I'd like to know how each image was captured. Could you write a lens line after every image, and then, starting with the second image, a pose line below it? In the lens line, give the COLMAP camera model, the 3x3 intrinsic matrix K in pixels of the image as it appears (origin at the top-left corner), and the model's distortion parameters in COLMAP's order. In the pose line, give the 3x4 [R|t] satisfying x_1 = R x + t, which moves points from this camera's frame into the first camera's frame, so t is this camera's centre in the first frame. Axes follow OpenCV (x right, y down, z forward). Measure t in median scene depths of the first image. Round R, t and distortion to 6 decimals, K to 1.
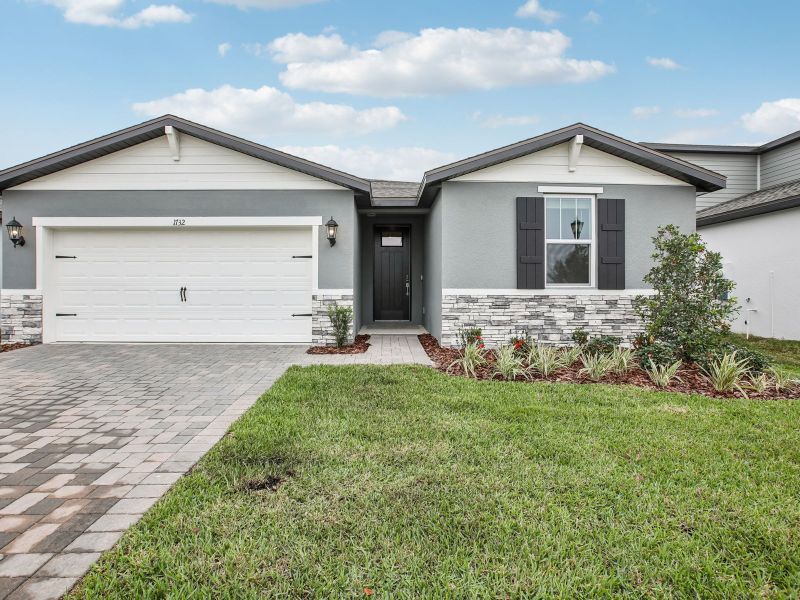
lens RADIAL K [[411.3, 0, 397.5], [0, 411.3, 295.8], [0, 0, 1]] dist [-0.045875, 0.001539]
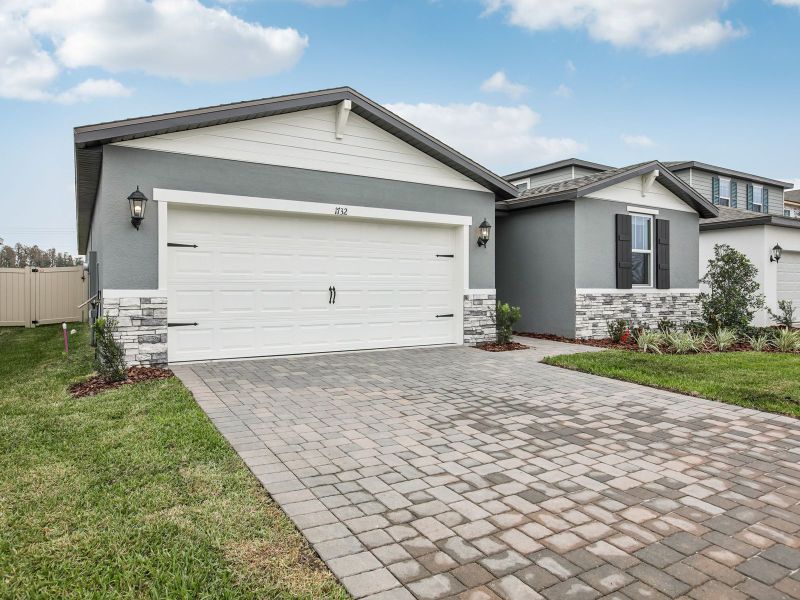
lens RADIAL K [[545.7, 0, 400.0], [0, 545.7, 300.0], [0, 0, 1]] dist [-0.063308, 0.000670]
pose [[0.860406, -0.012010, 0.509468, -1.080324], [0.009780, 0.999927, 0.007055, -0.000252], [-0.509516, -0.001088, 0.860461, -0.058813]]
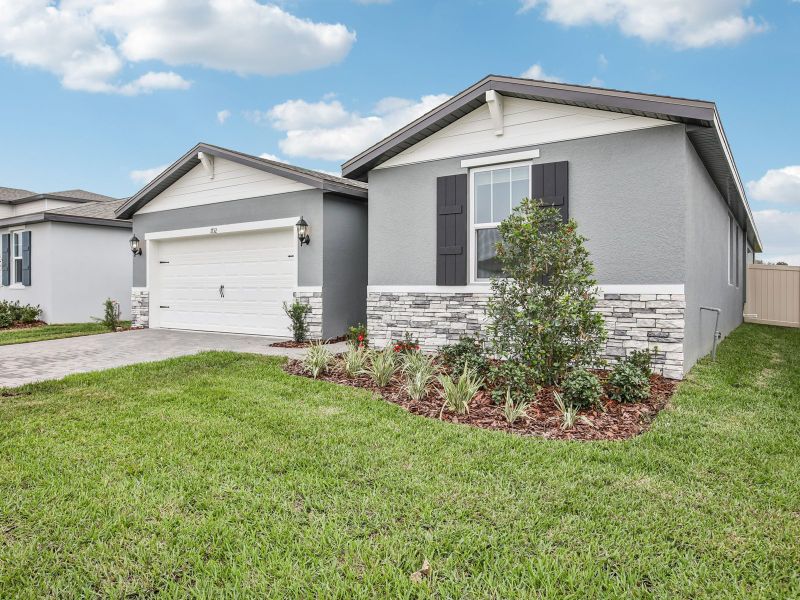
lens RADIAL K [[545.7, 0, 400.0], [0, 545.7, 300.0], [0, 0, 1]] dist [-0.063308, 0.000670]
pose [[0.807883, 0.011389, -0.589233, 0.888382], [-0.006358, 0.999923, 0.010611, 0.002060], [0.589309, -0.004826, 0.807893, 0.039794]]
